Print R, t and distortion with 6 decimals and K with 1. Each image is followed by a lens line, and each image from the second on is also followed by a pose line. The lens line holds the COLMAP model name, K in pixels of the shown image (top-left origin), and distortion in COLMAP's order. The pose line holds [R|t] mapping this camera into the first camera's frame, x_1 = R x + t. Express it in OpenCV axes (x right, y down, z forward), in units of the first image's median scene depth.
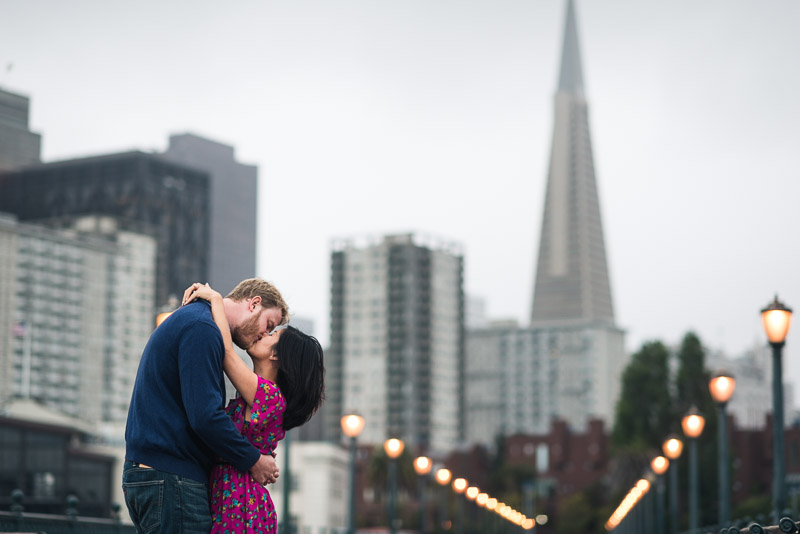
lens RADIAL K [[1954.8, 0, 403.3], [0, 1954.8, 270.4], [0, 0, 1]] dist [-0.066208, 0.000000]
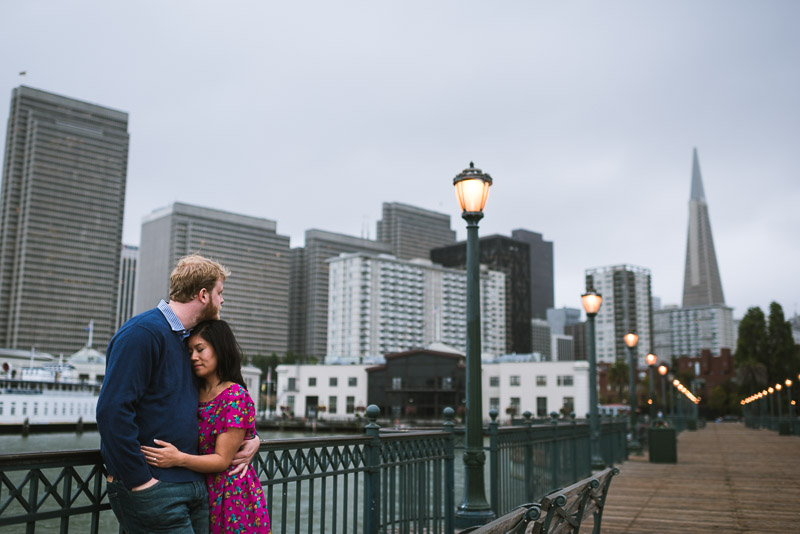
lens RADIAL K [[792.6, 0, 406.1], [0, 792.6, 290.9], [0, 0, 1]] dist [-0.032212, 0.000000]
pose [[0.964832, -0.032533, -0.260846, -0.001800], [0.029851, 0.999453, -0.014239, 0.014031], [0.261166, 0.005951, 0.965276, 0.105337]]
